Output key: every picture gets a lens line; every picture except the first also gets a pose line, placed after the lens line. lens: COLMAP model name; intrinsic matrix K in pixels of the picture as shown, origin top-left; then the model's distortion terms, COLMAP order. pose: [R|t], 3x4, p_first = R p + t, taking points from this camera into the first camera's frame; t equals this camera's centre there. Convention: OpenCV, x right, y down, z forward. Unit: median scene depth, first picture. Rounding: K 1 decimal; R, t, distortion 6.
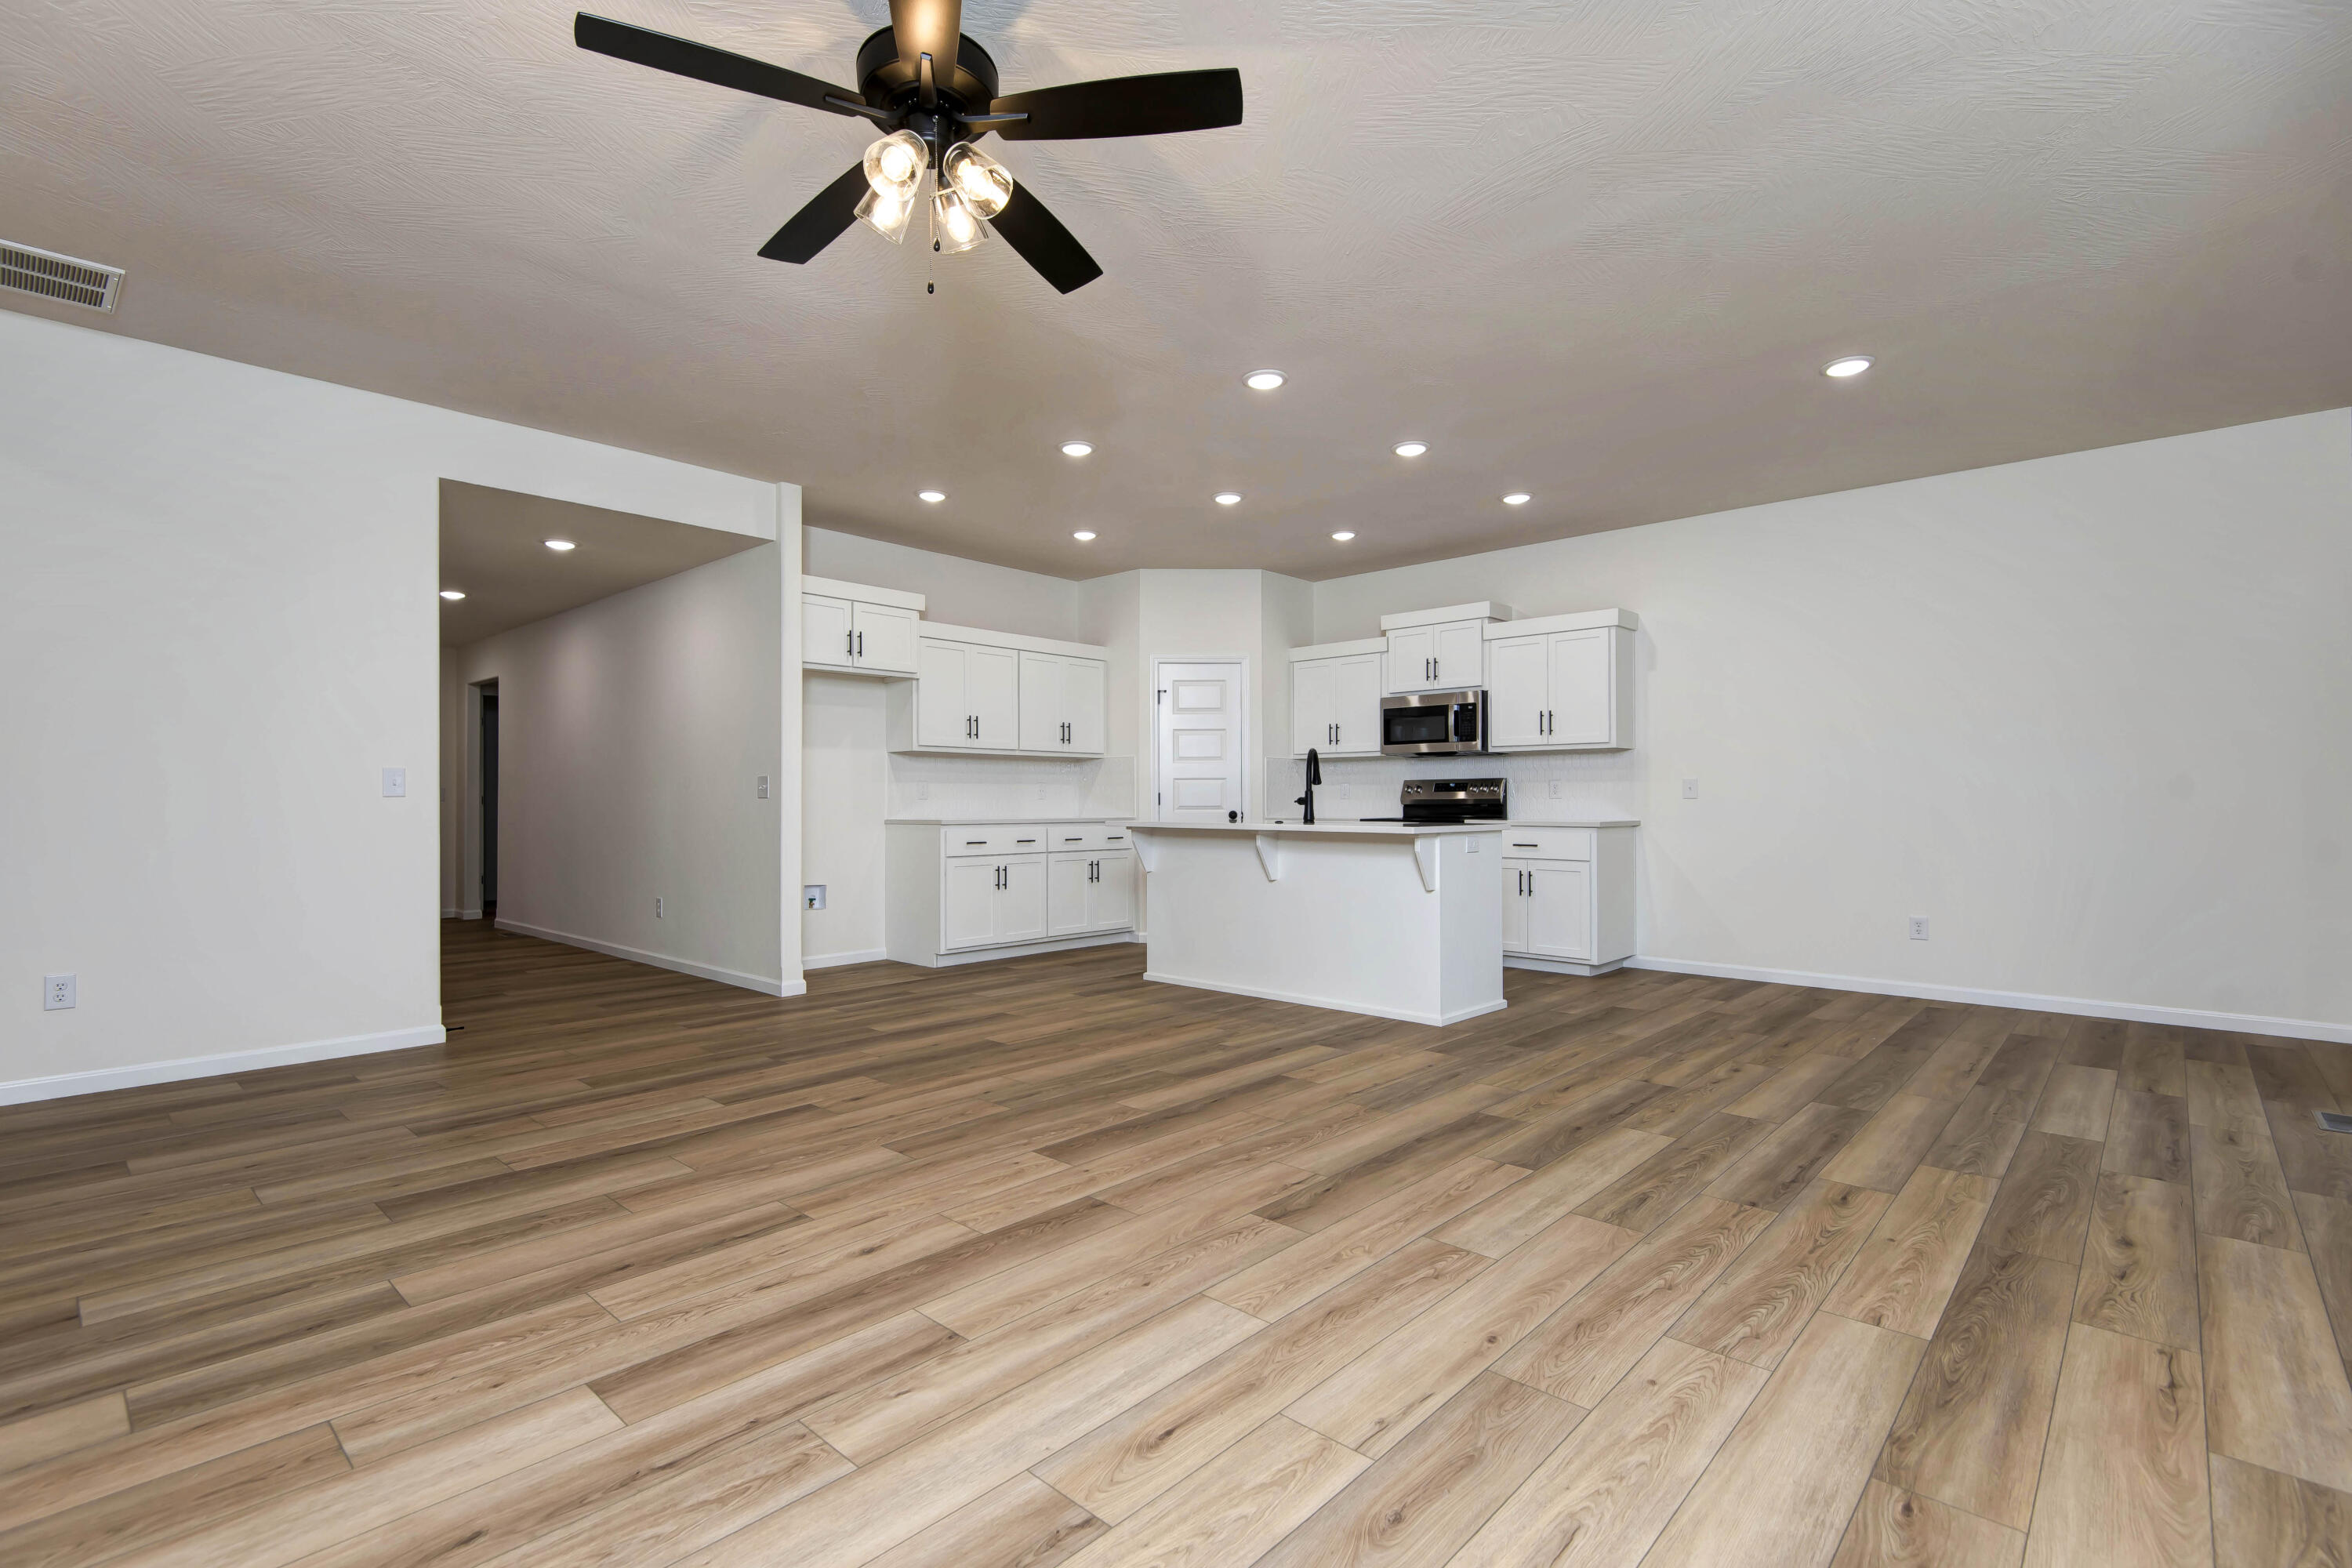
lens RADIAL K [[1062.3, 0, 1157.9], [0, 1062.3, 797.1], [0, 0, 1]] dist [0.029642, -0.016087]
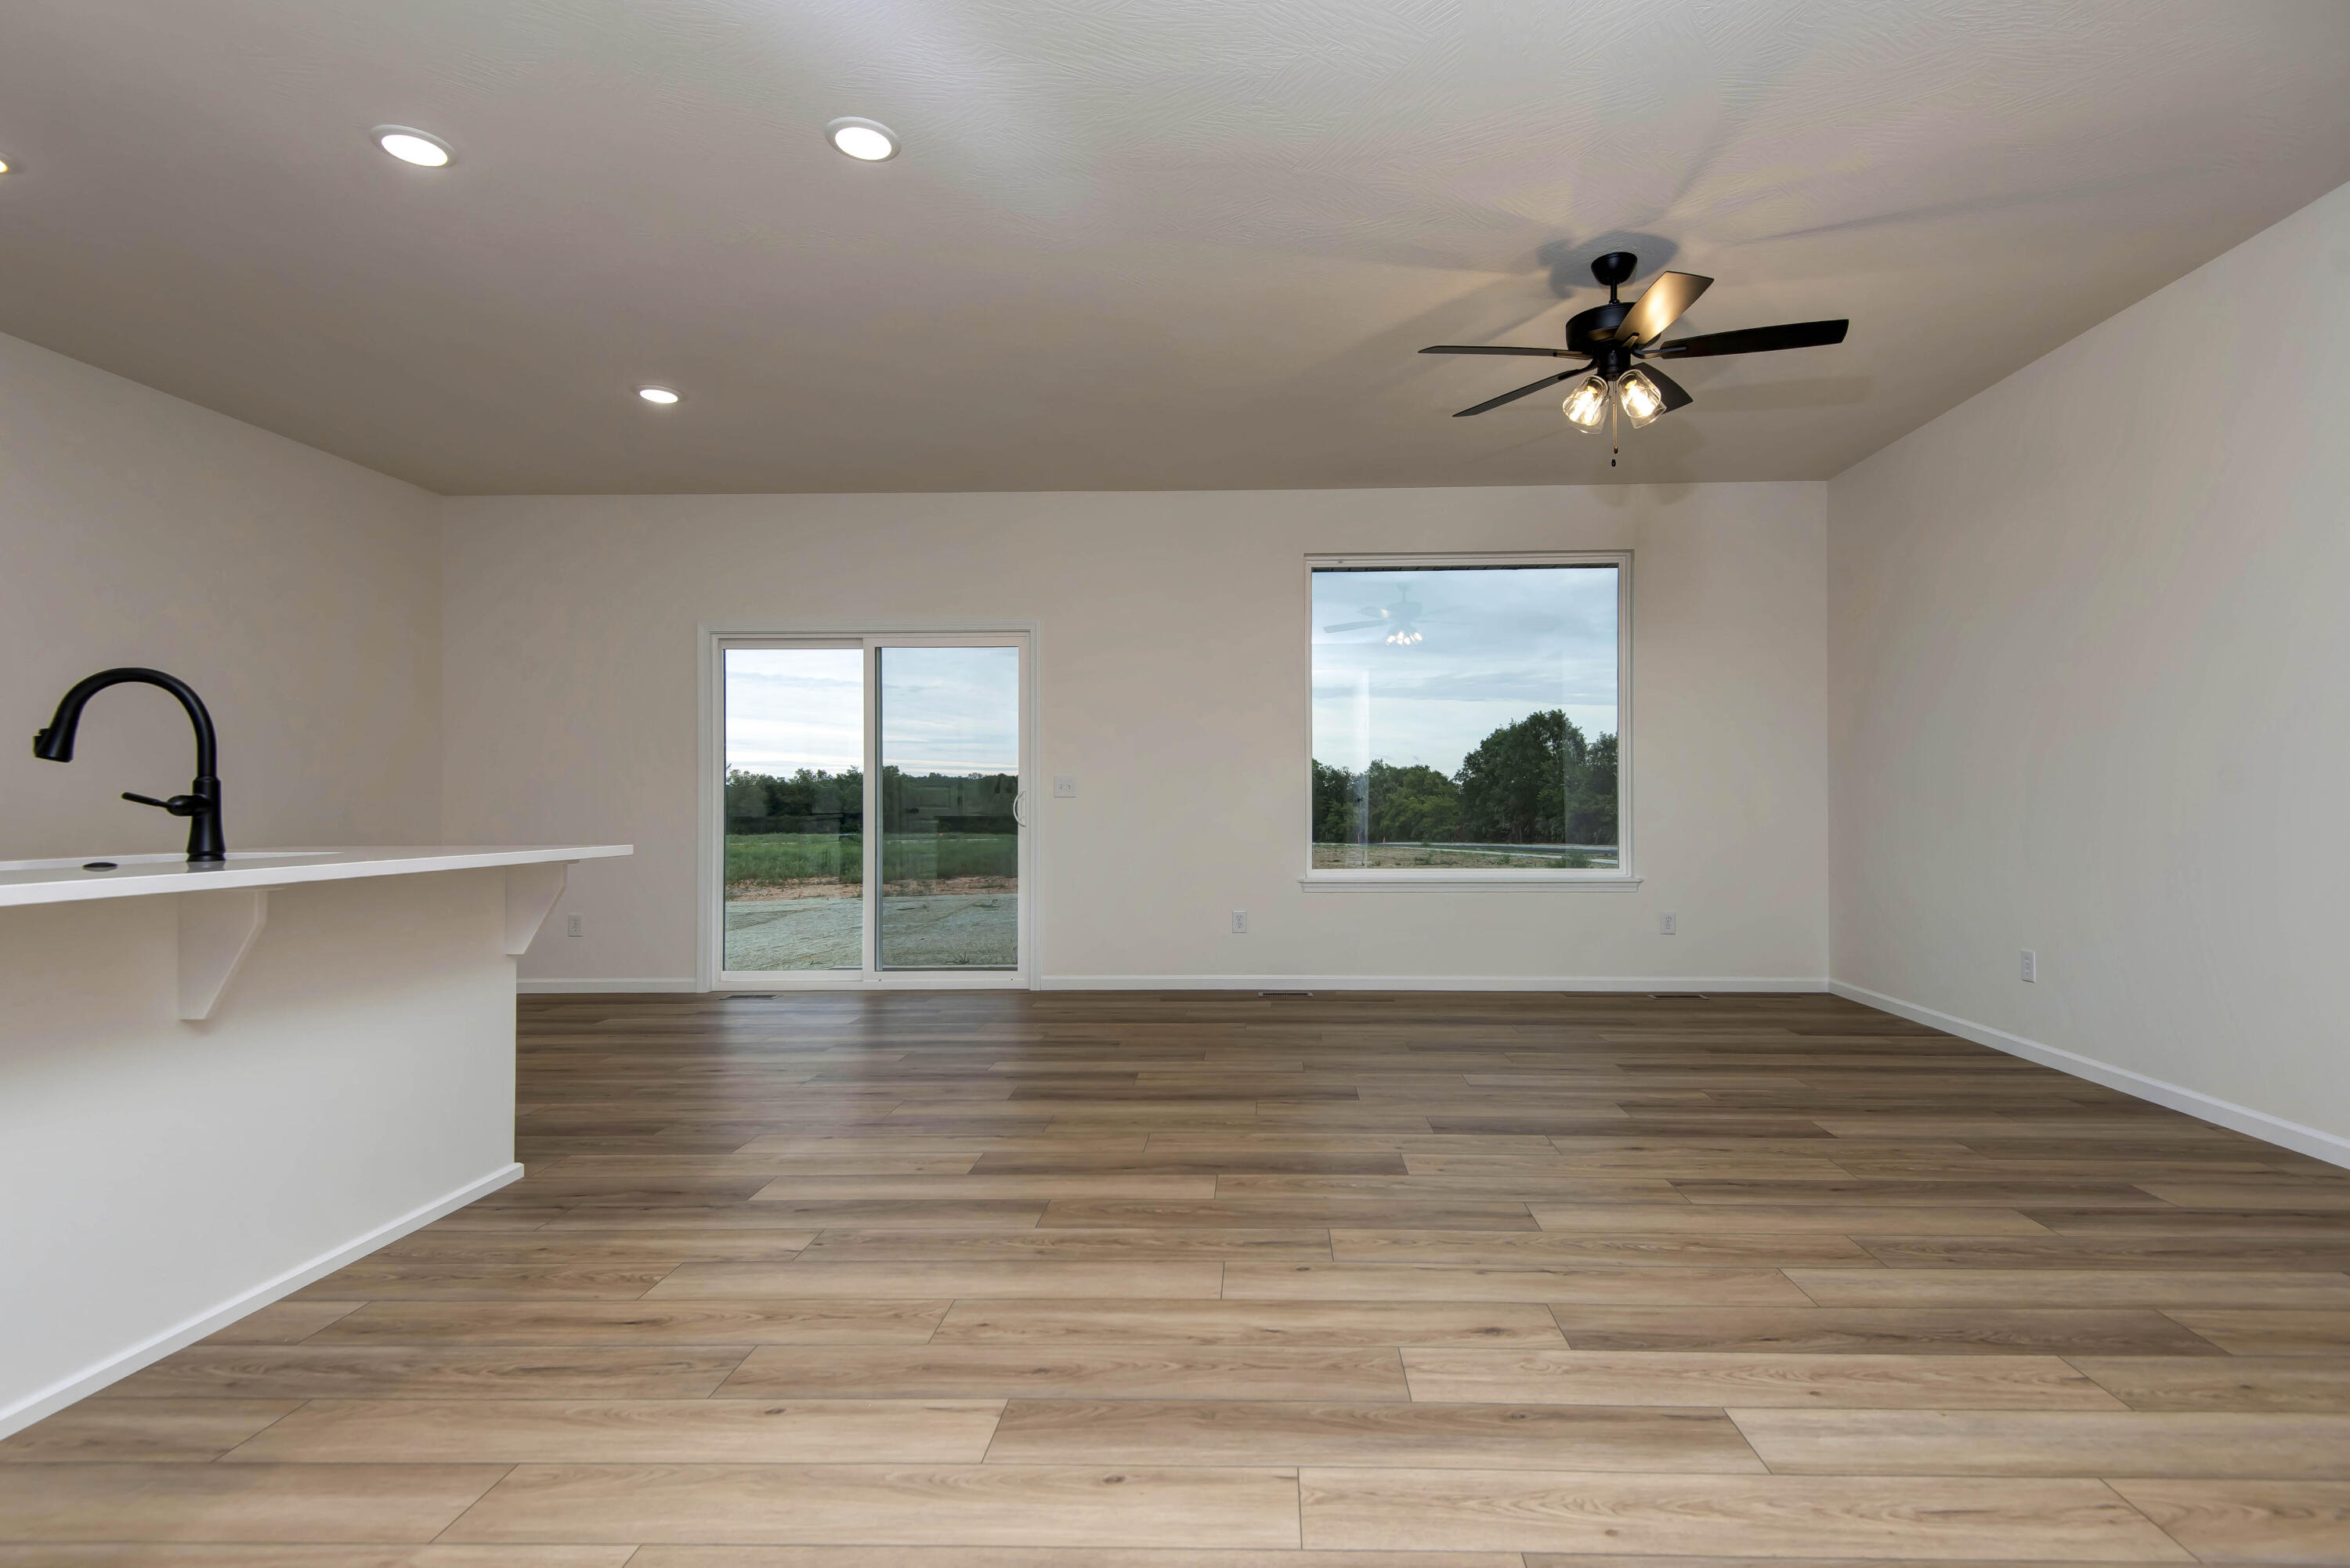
lens RADIAL K [[1095.7, 0, 1229.6], [0, 1095.7, 784.0], [0, 0, 1]] dist [0.032062, -0.019679]
pose [[-0.653921, 0.013616, 0.756440, -0.785646], [-0.000130, 0.999836, -0.018109, 0.006466], [-0.756562, -0.011940, -0.653812, 1.835326]]
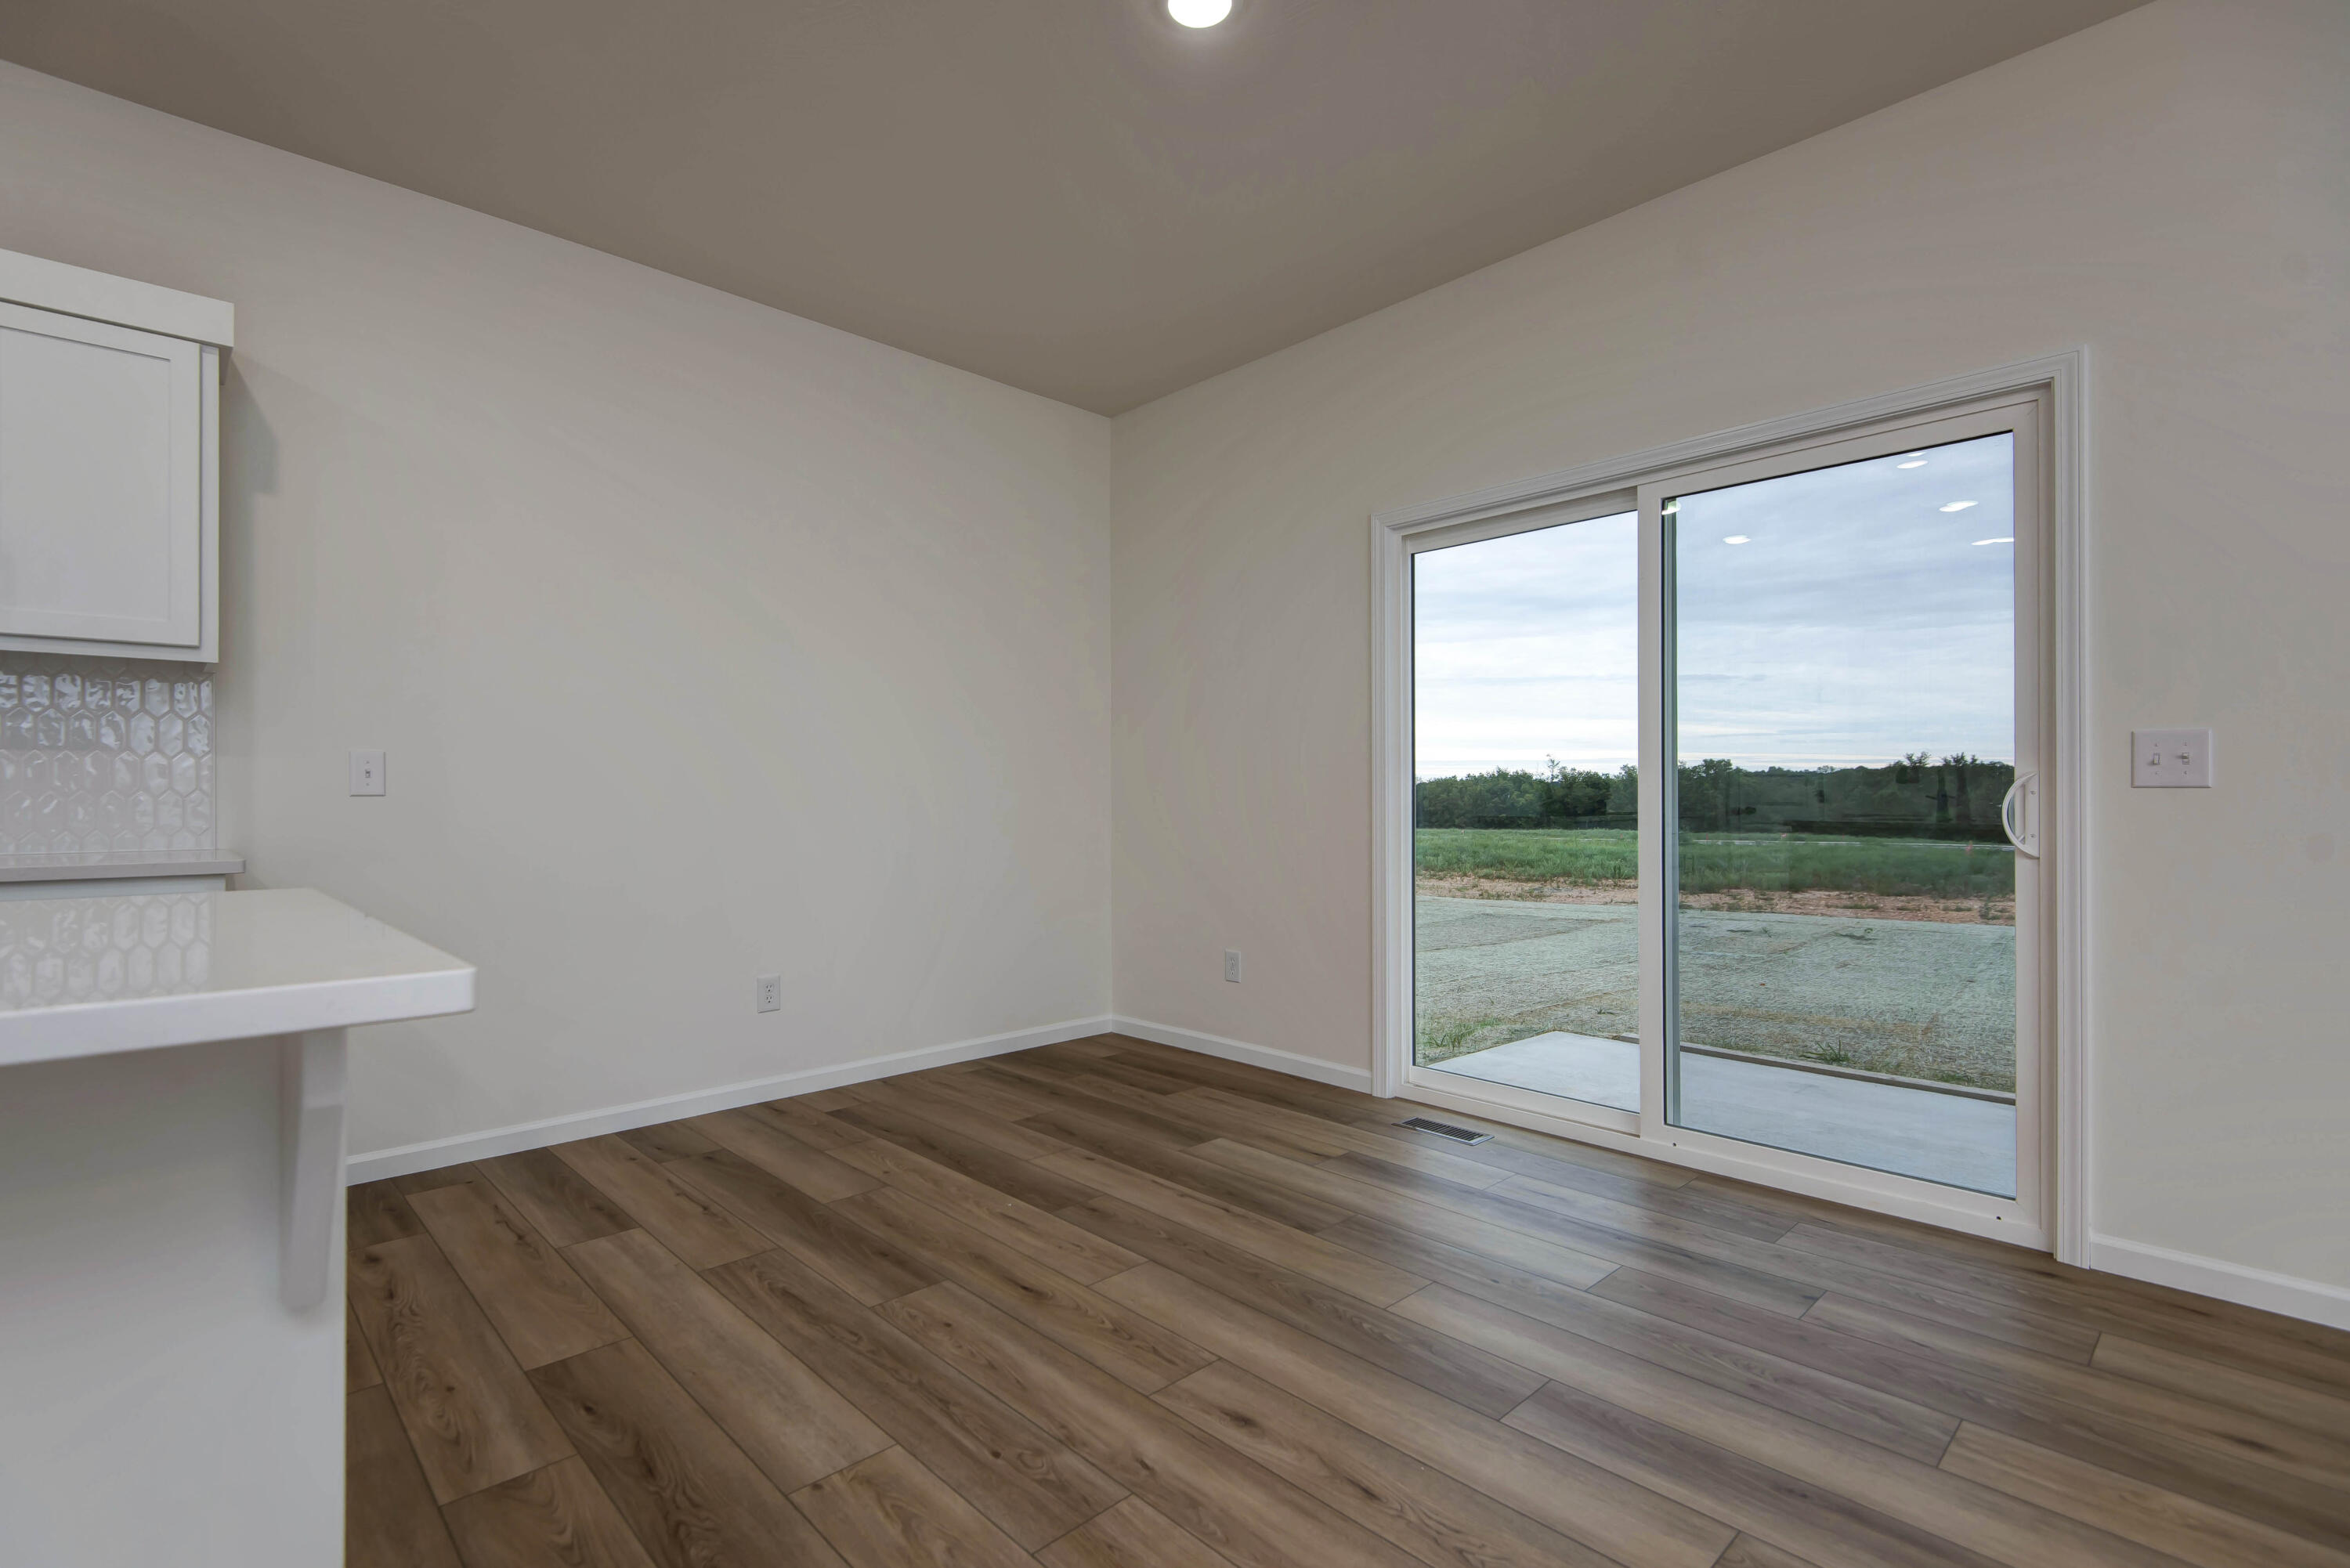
lens RADIAL K [[1061.3, 0, 1156.9], [0, 1061.3, 797.1], [0, 0, 1]] dist [0.029642, -0.016087]
pose [[0.073505, 0.001183, 0.997294, 0.143504], [-0.003965, 0.999992, -0.000894, 0.005318], [-0.997287, -0.003888, 0.073509, 1.399361]]
